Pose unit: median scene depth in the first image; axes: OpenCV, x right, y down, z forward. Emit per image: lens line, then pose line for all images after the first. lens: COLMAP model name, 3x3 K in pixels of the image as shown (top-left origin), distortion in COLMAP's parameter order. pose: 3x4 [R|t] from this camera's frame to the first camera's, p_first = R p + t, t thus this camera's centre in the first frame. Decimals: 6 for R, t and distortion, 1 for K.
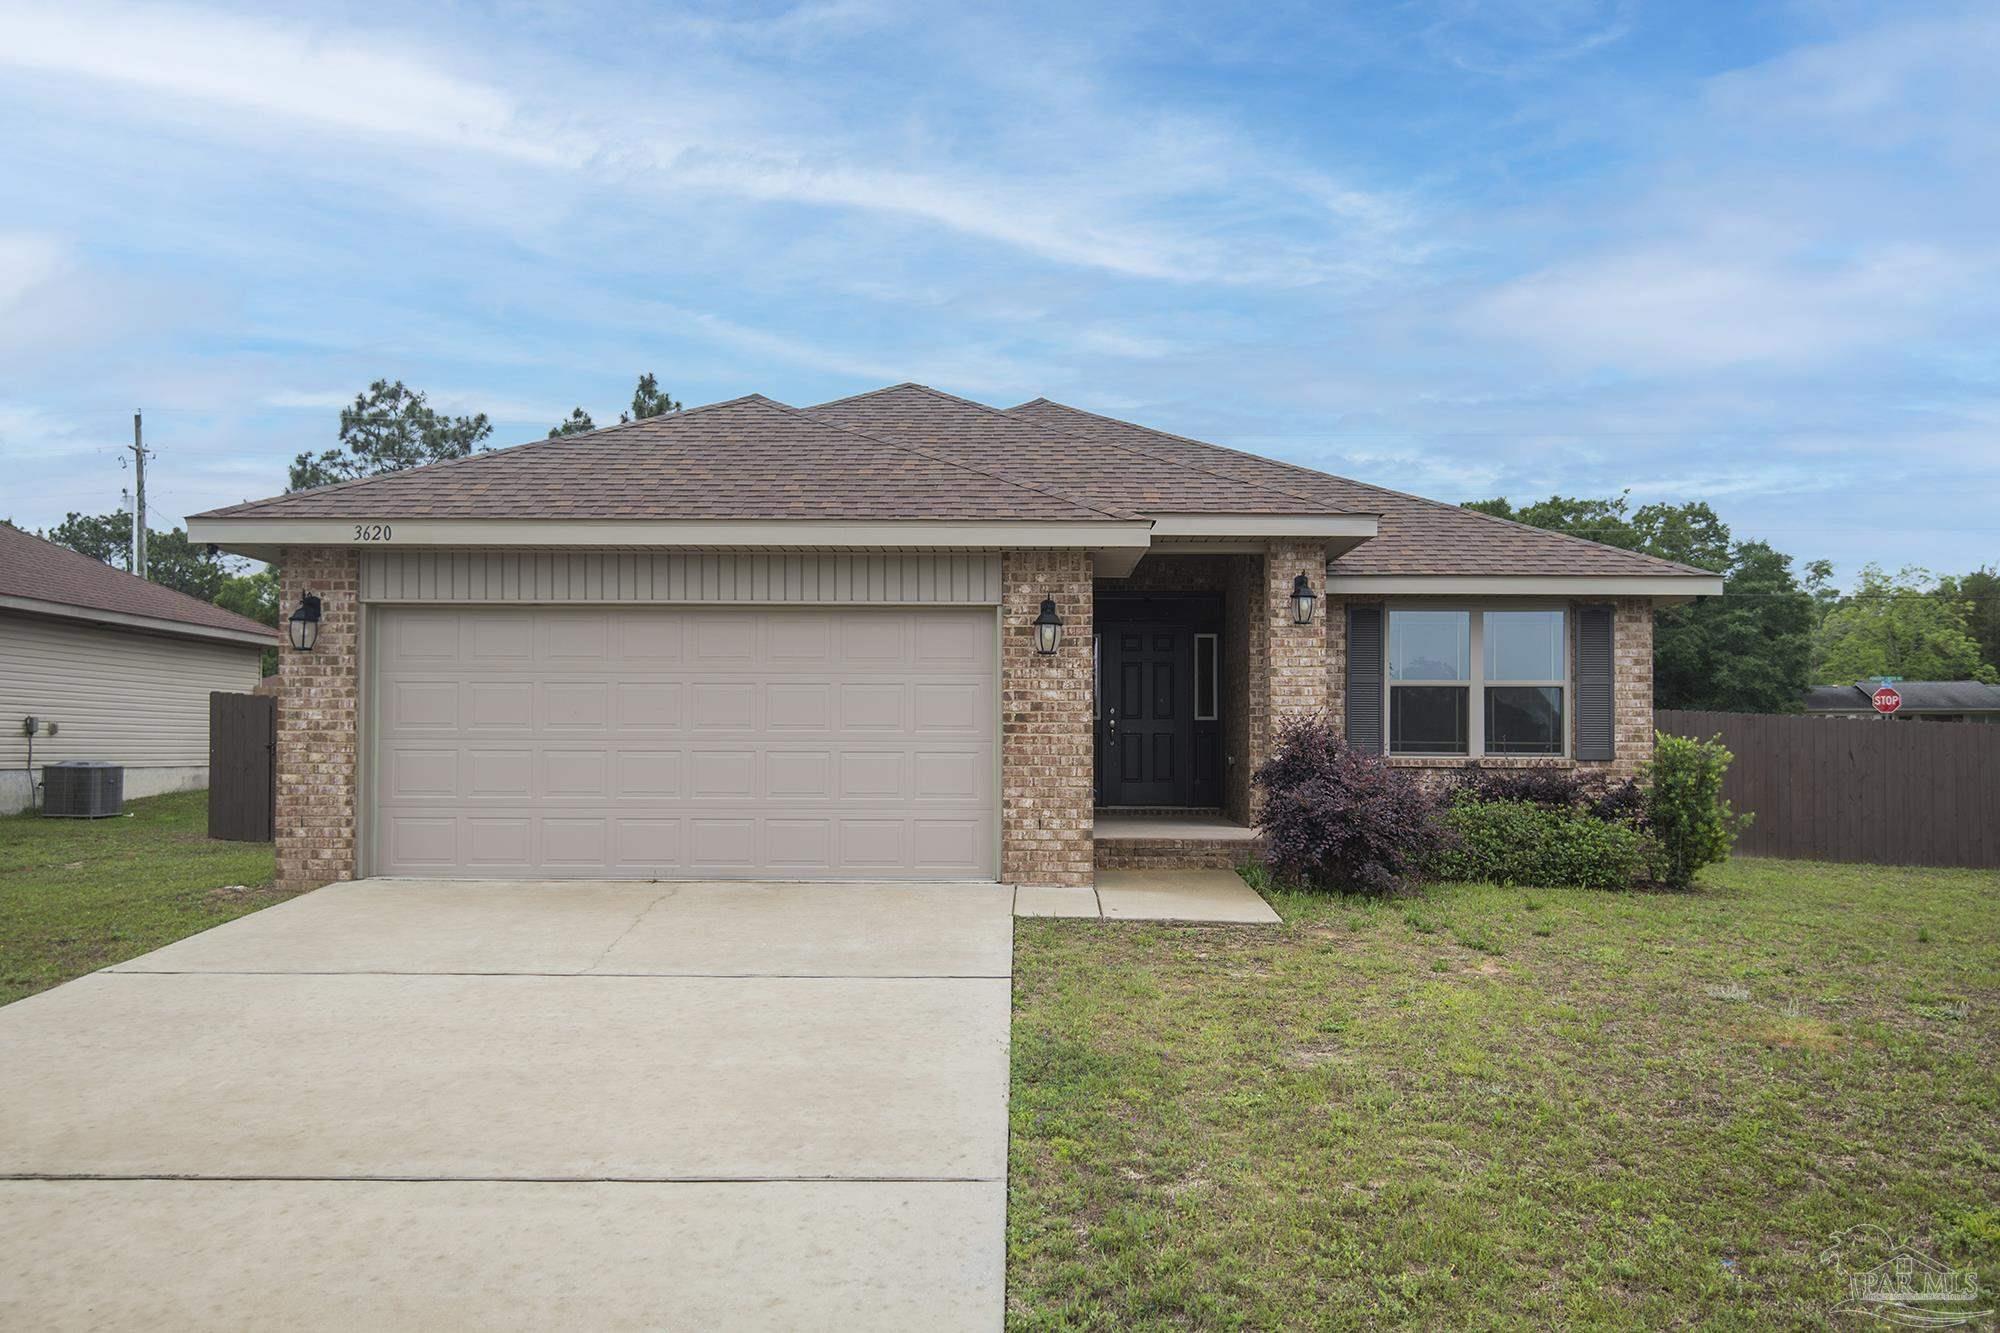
lens RADIAL K [[1452.8, 0, 1035.3], [0, 1452.8, 695.0], [0, 0, 1]] dist [0.020083, -0.006234]
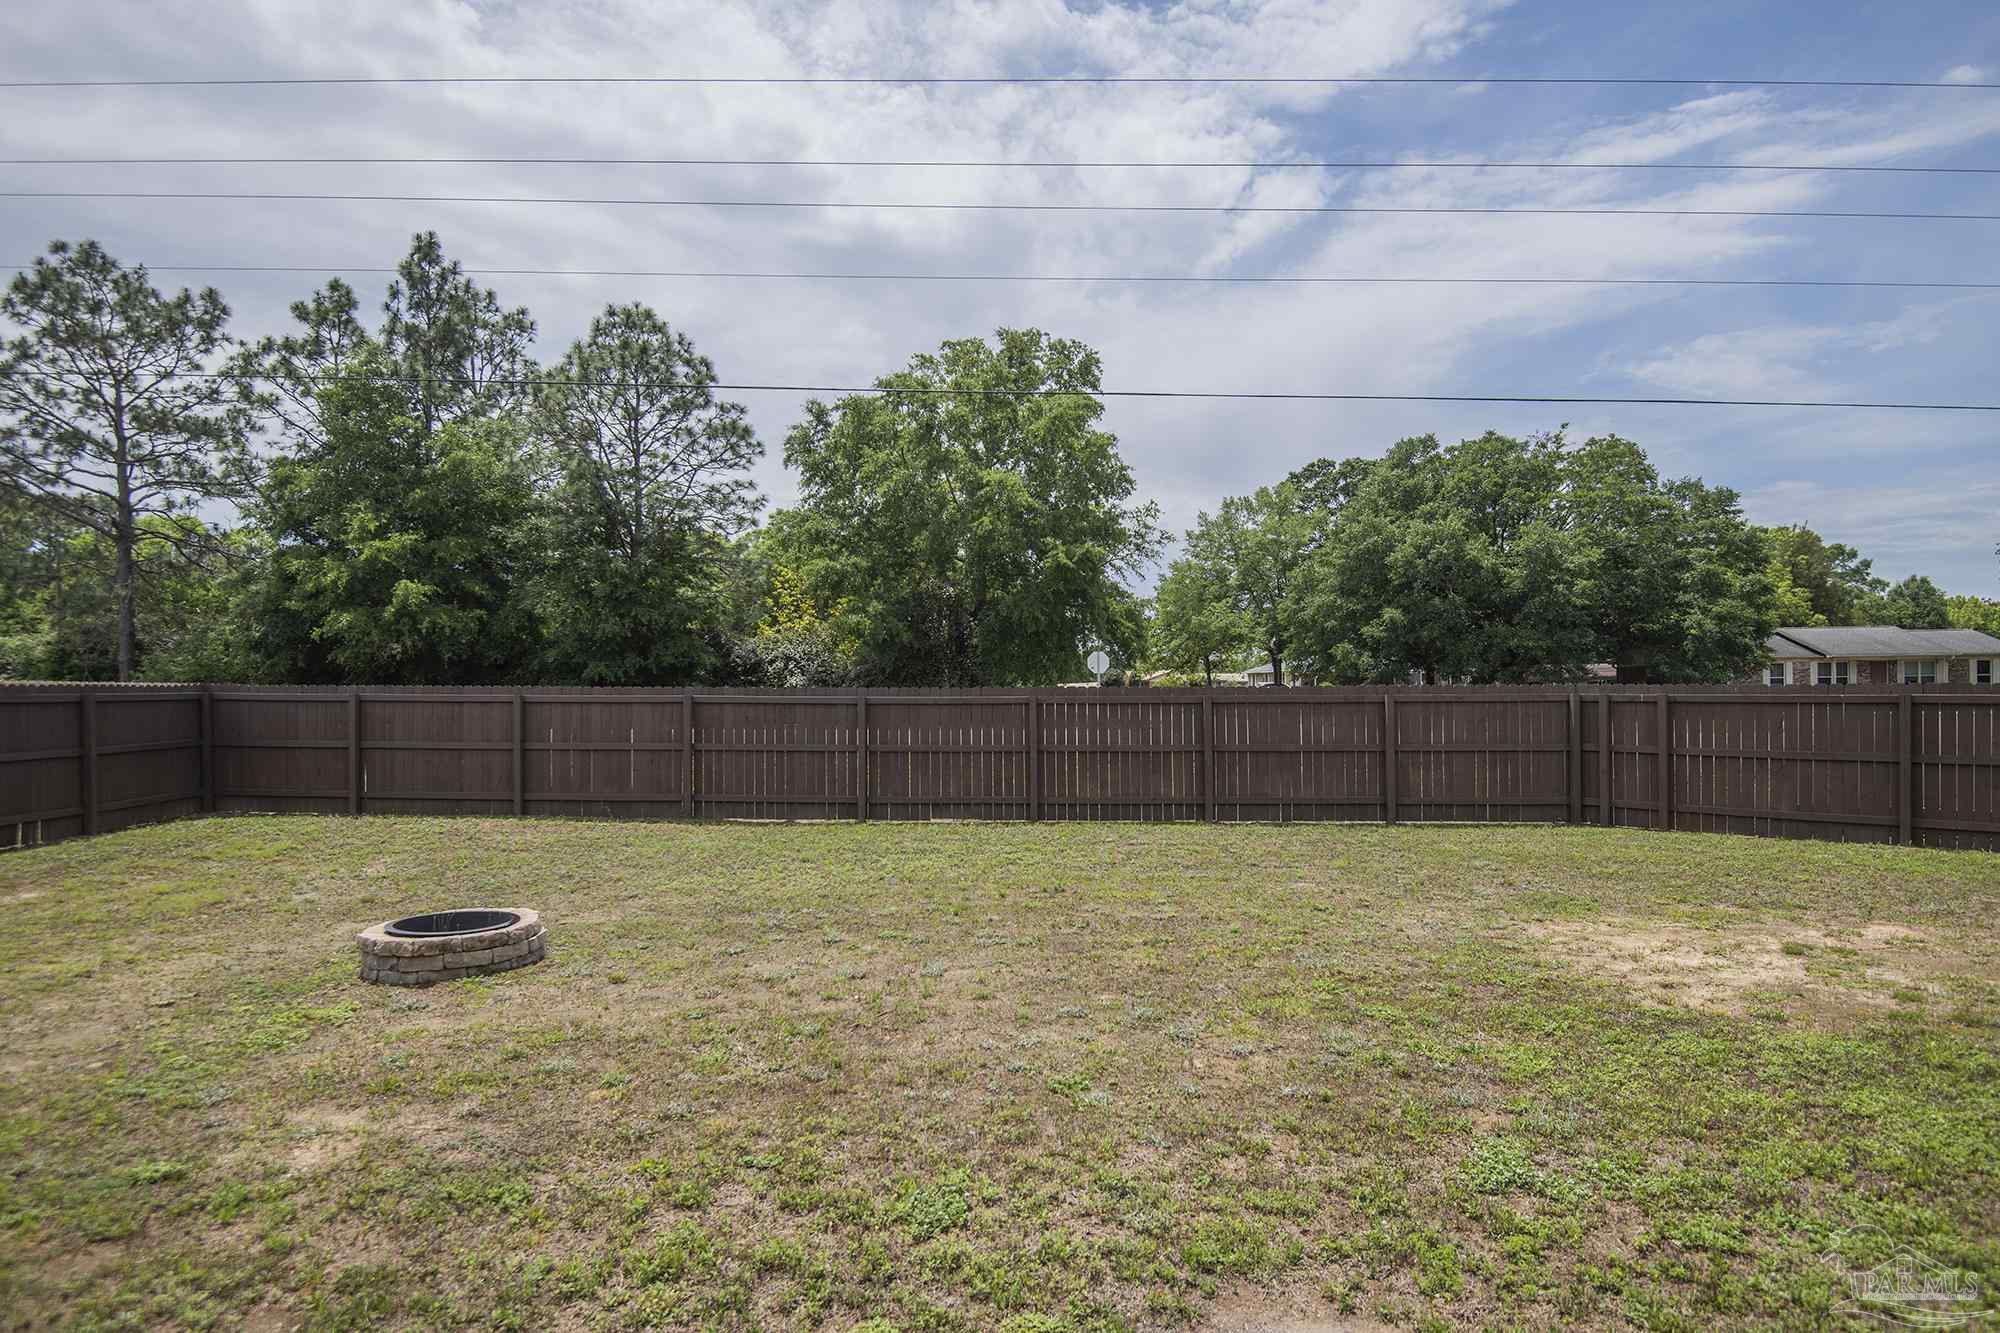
lens RADIAL K [[1172.6, 0, 994.8], [0, 1172.6, 697.4], [0, 0, 1]] dist [-0.007259, -0.002569]
pose [[0.997860, -0.012699, 0.064140, -0.082595], [0.010317, 0.999250, 0.037335, 0.032400], [-0.064566, -0.036594, 0.997242, 2.886937]]
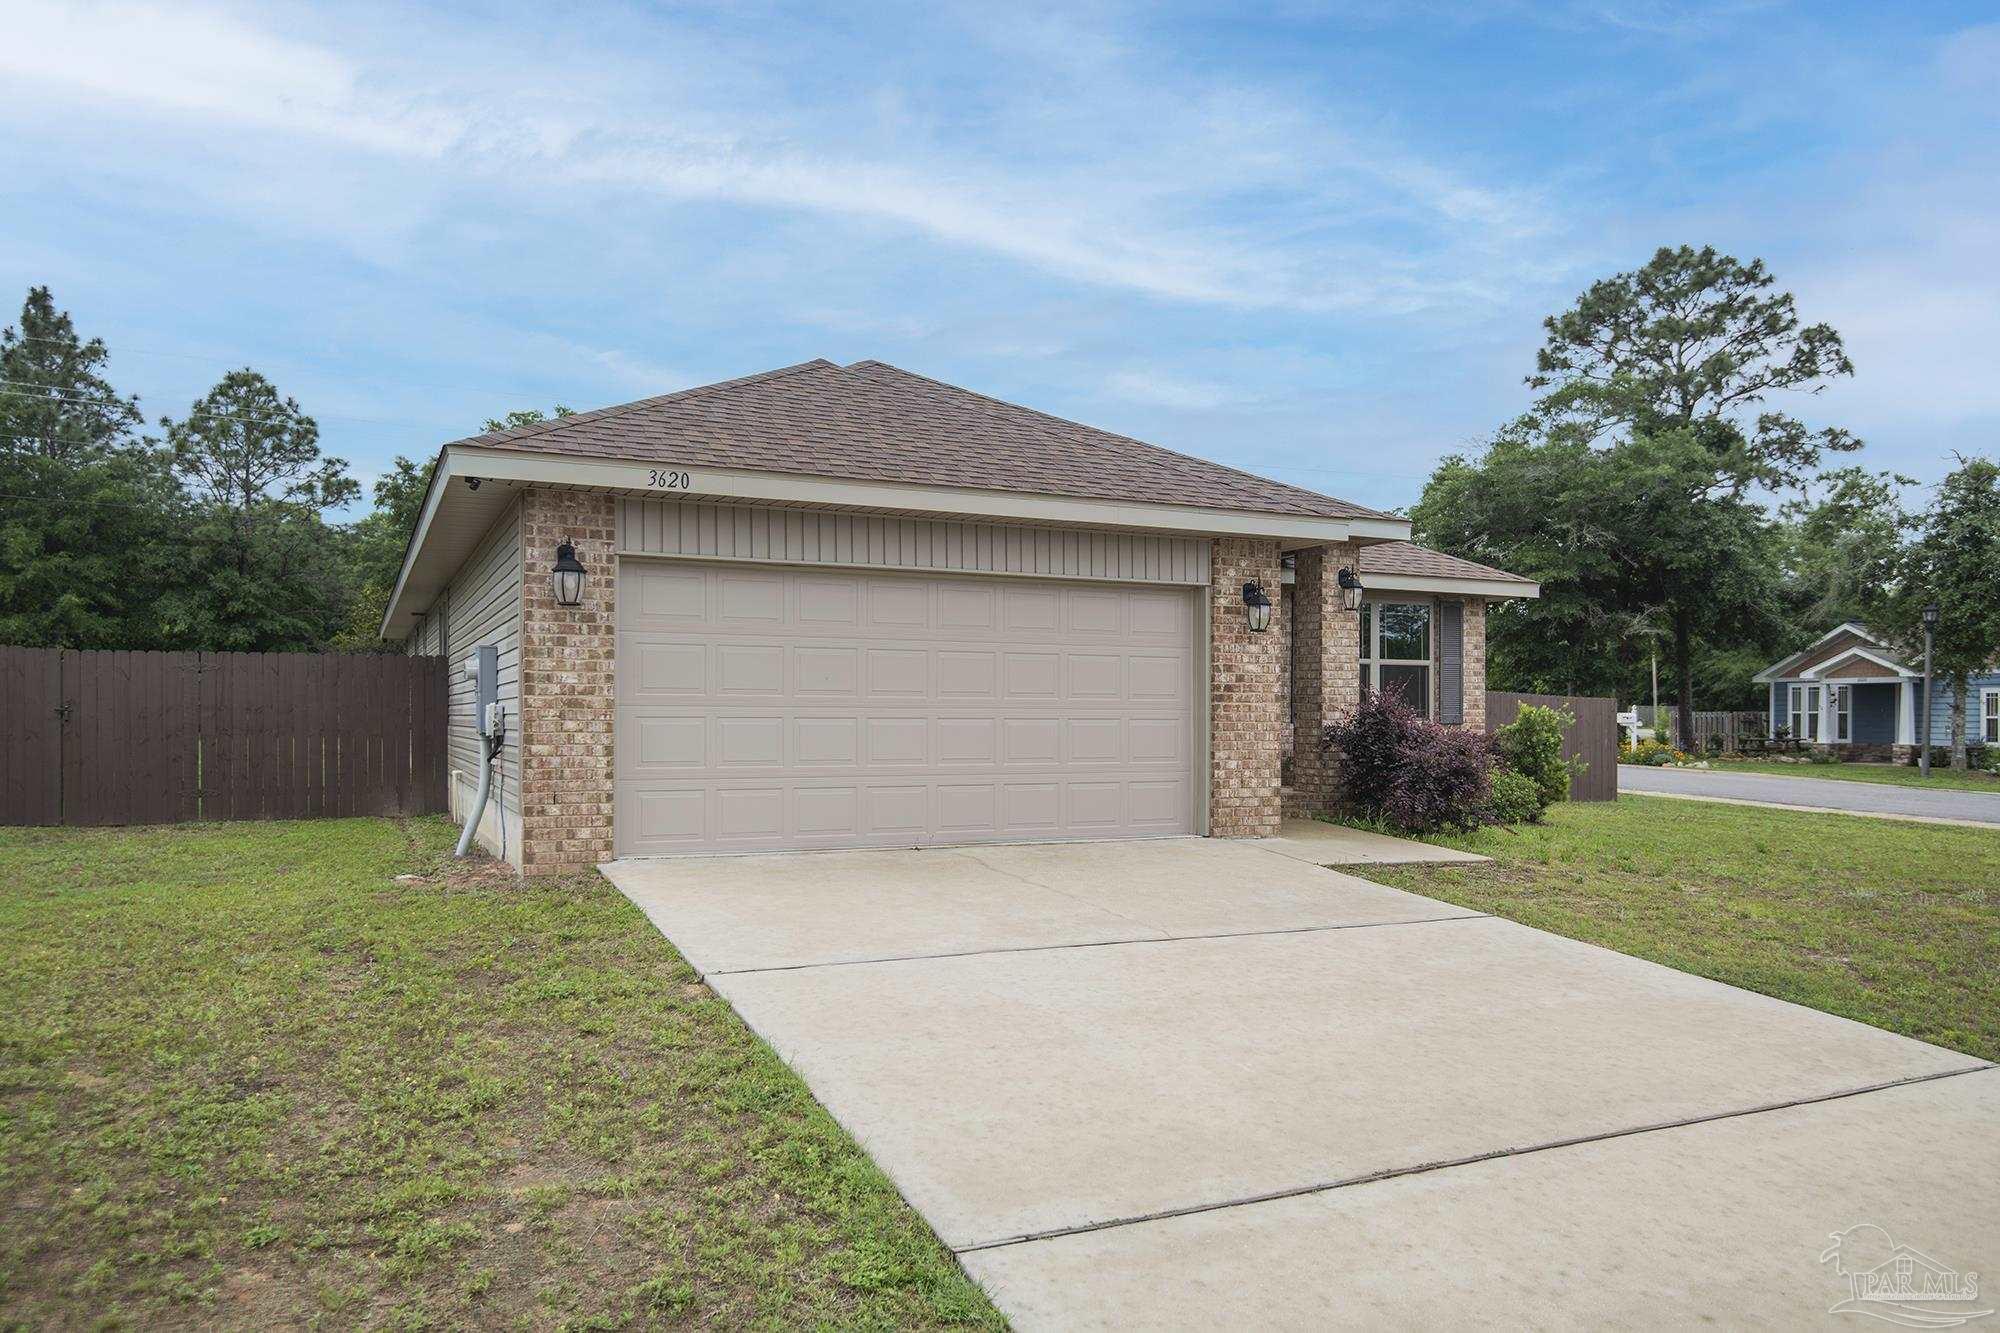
lens RADIAL K [[1320.8, 0, 1006.6], [0, 1320.8, 691.1], [0, 0, 1]] dist [0.002524, -0.000249]
pose [[0.906684, 0.007640, 0.421742, -0.570179], [-0.017078, 0.999681, 0.018607, 0.001915], [-0.421465, -0.024073, 0.906525, 0.149991]]
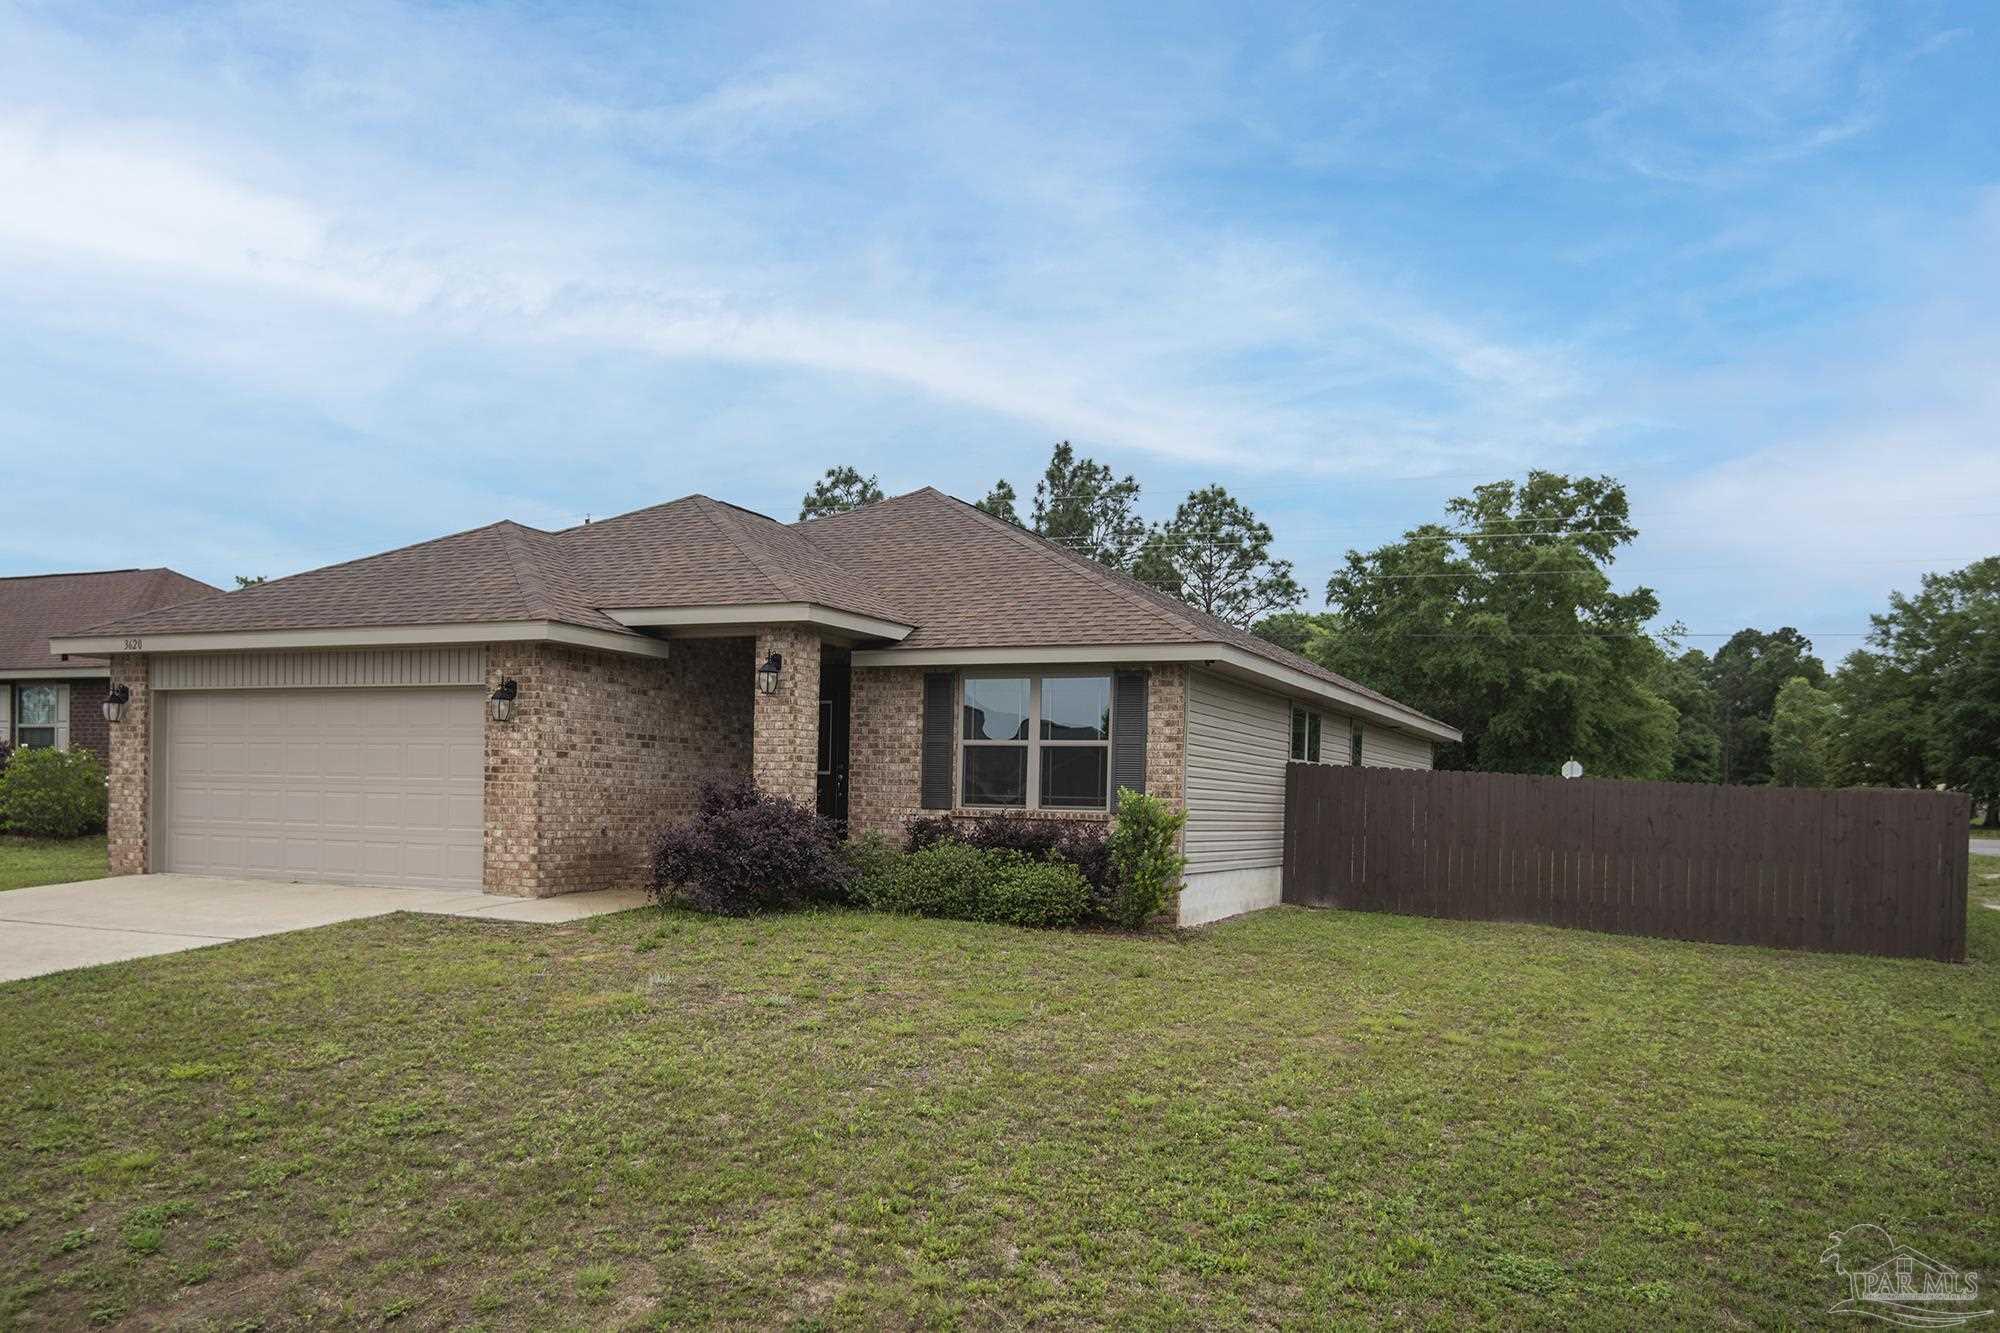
lens RADIAL K [[1521.6, 0, 999.5], [0, 1521.6, 807.8], [0, 0, 1]] dist [-0.000137, -0.001514]
pose [[0.920476, 0.015897, -0.390475, 0.929030], [-0.002468, 0.999389, 0.034871, 0.001037], [0.390791, -0.031134, 0.919953, -0.100282]]
